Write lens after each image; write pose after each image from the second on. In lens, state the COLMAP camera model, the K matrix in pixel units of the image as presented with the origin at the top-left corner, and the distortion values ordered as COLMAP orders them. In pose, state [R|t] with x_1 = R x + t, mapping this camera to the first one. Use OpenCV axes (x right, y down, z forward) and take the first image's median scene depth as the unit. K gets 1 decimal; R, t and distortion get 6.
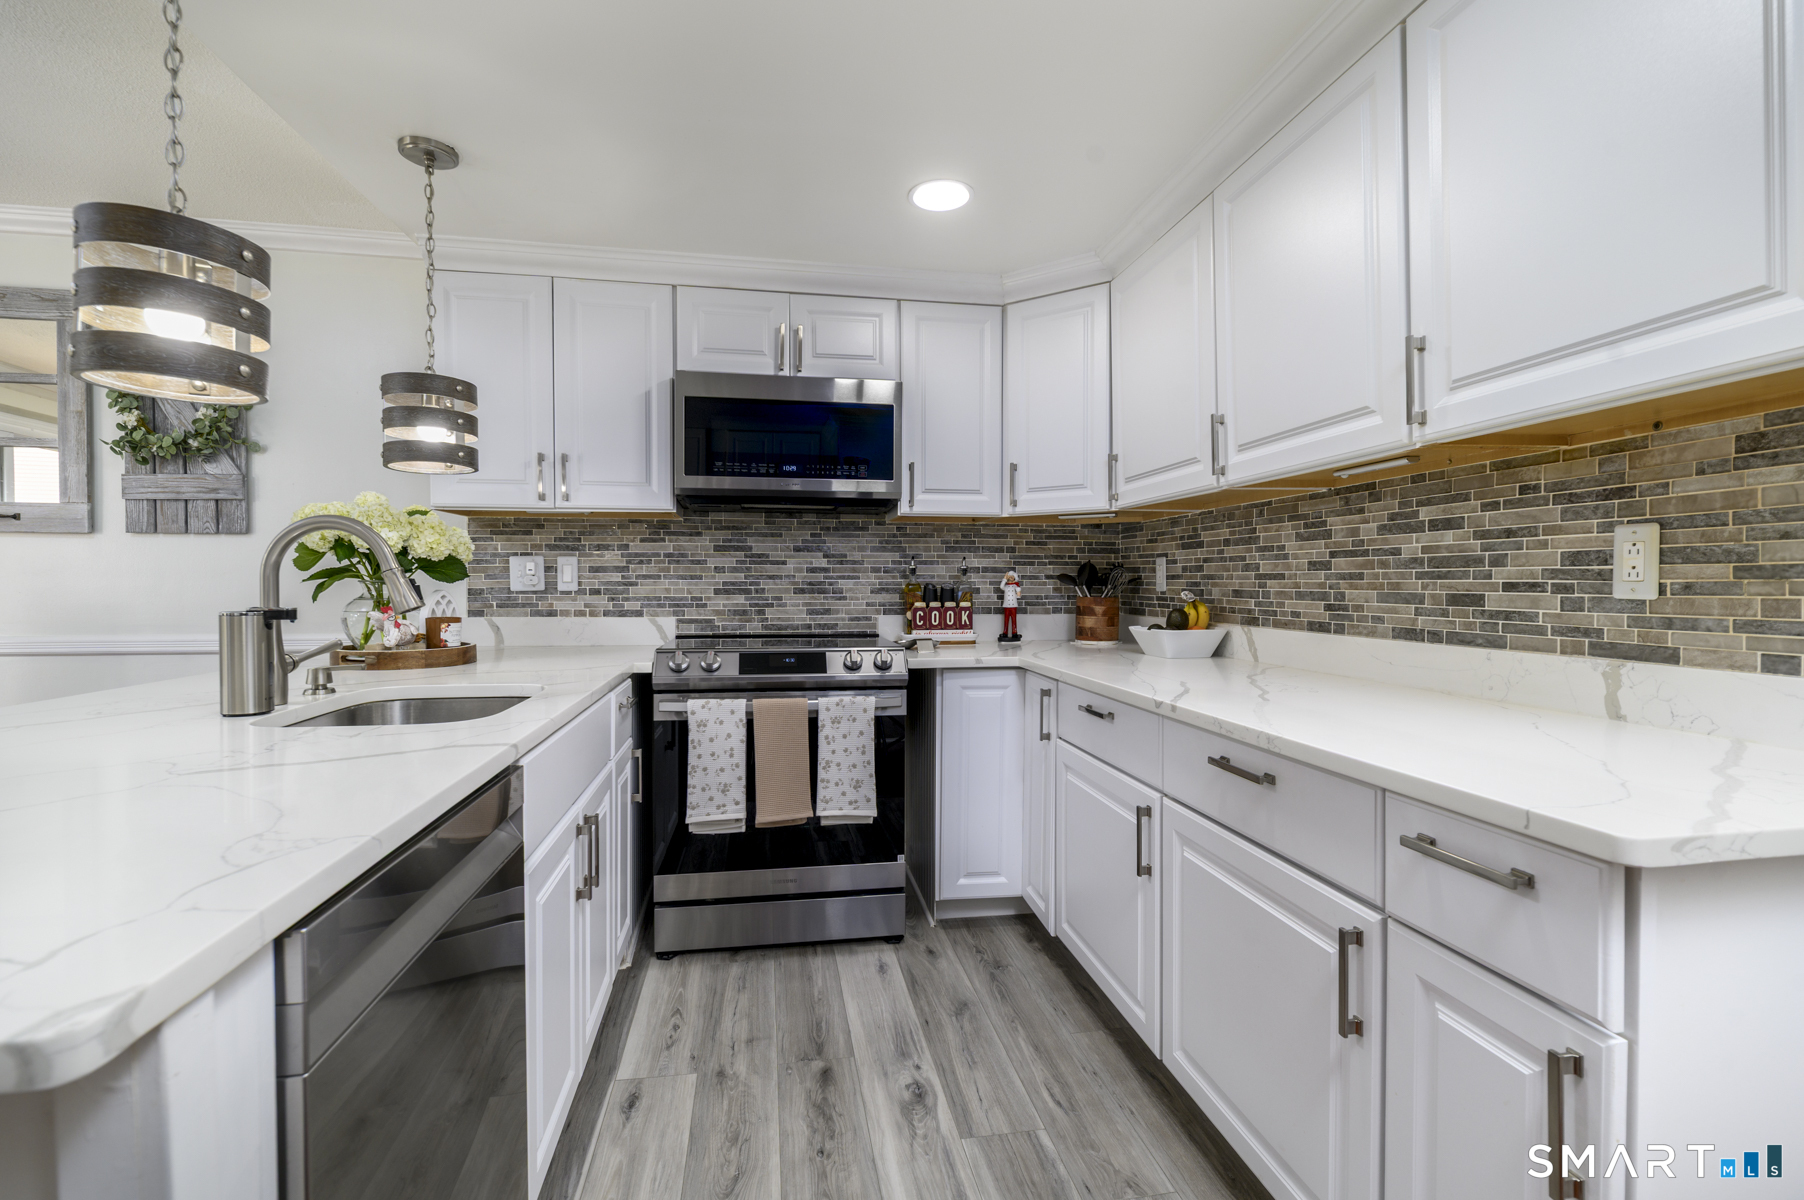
lens RADIAL K [[795.3, 0, 896.3], [0, 795.3, 597.4], [0, 0, 1]] dist [0.000582, -0.001070]
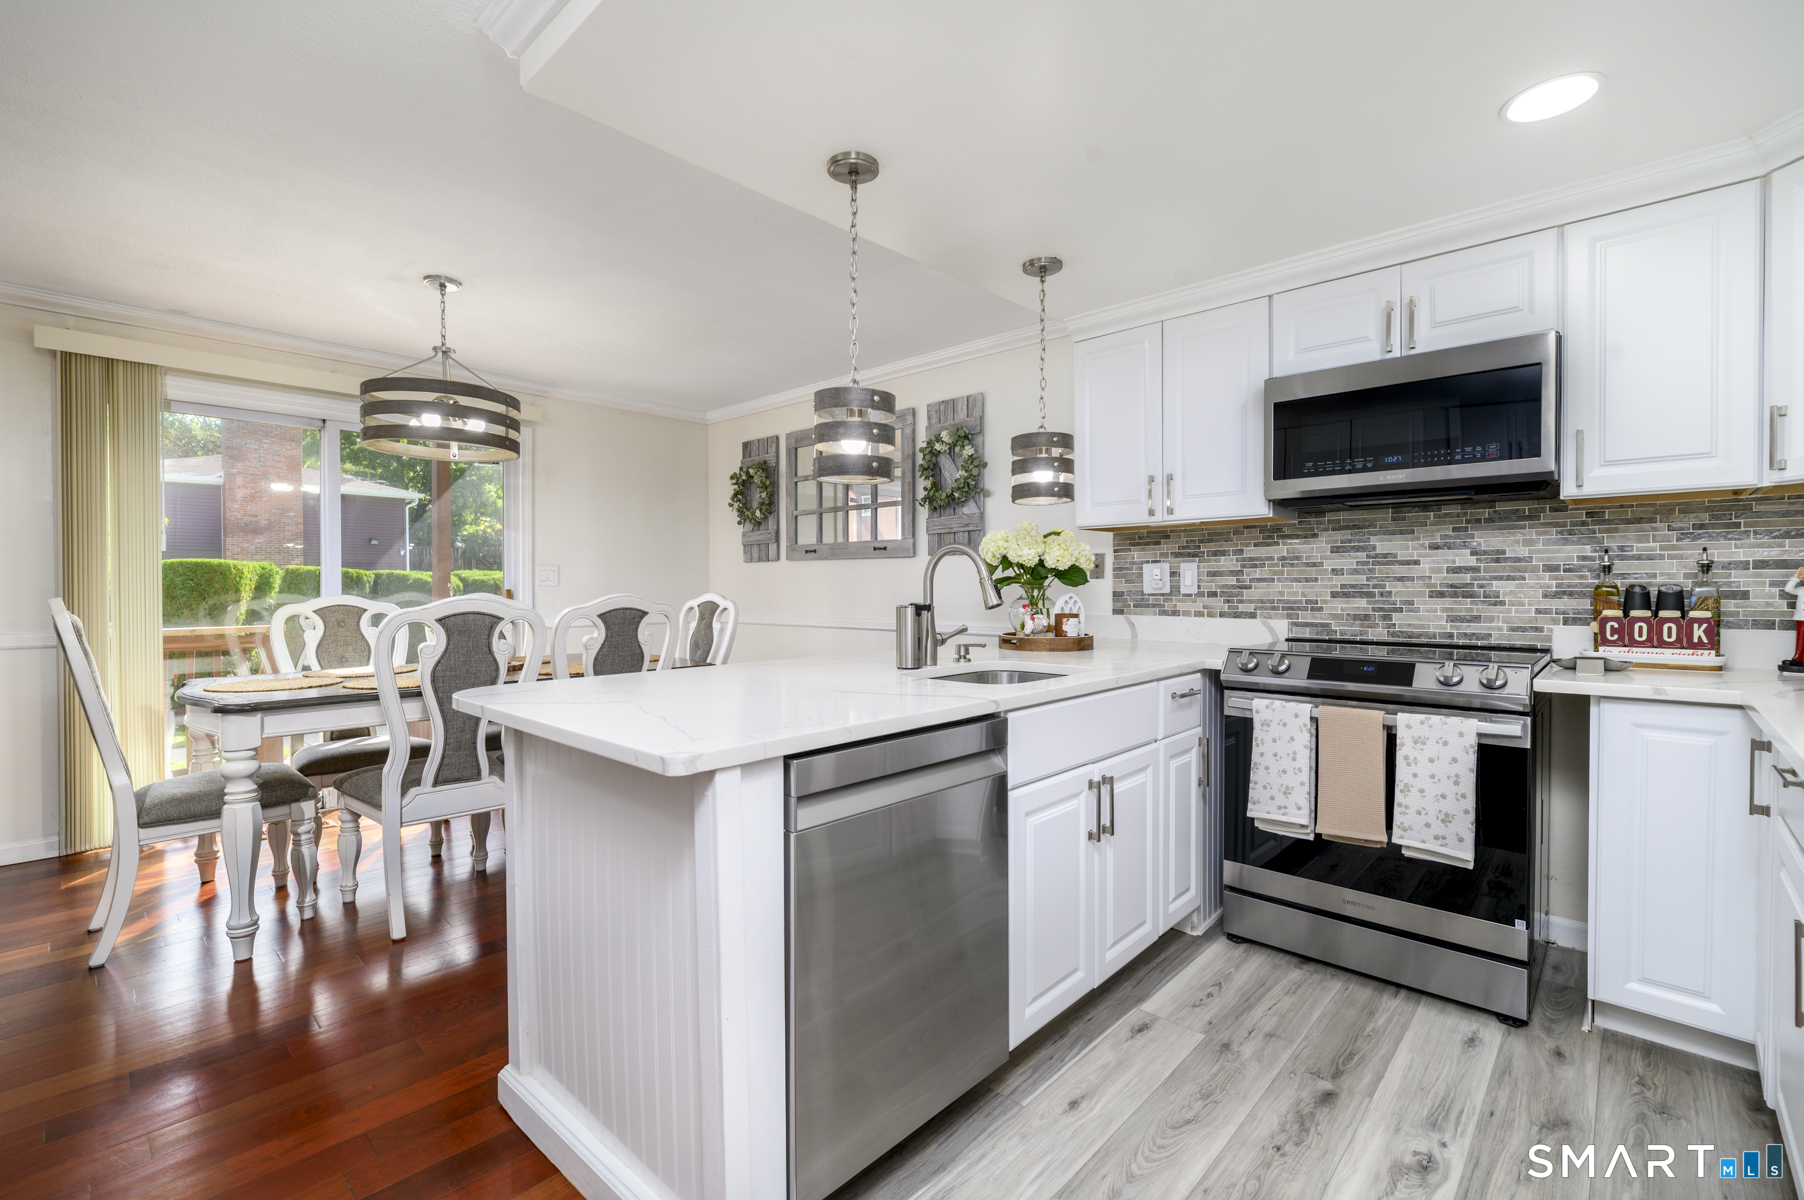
lens RADIAL K [[795.3, 0, 887.2], [0, 795.3, 597.5], [0, 0, 1]] dist [0.000582, -0.001070]
pose [[0.594633, 0.007587, -0.803962, 0.274585], [-0.009520, 0.999952, 0.002396, -0.001156], [0.803941, 0.006229, 0.594676, -0.004338]]
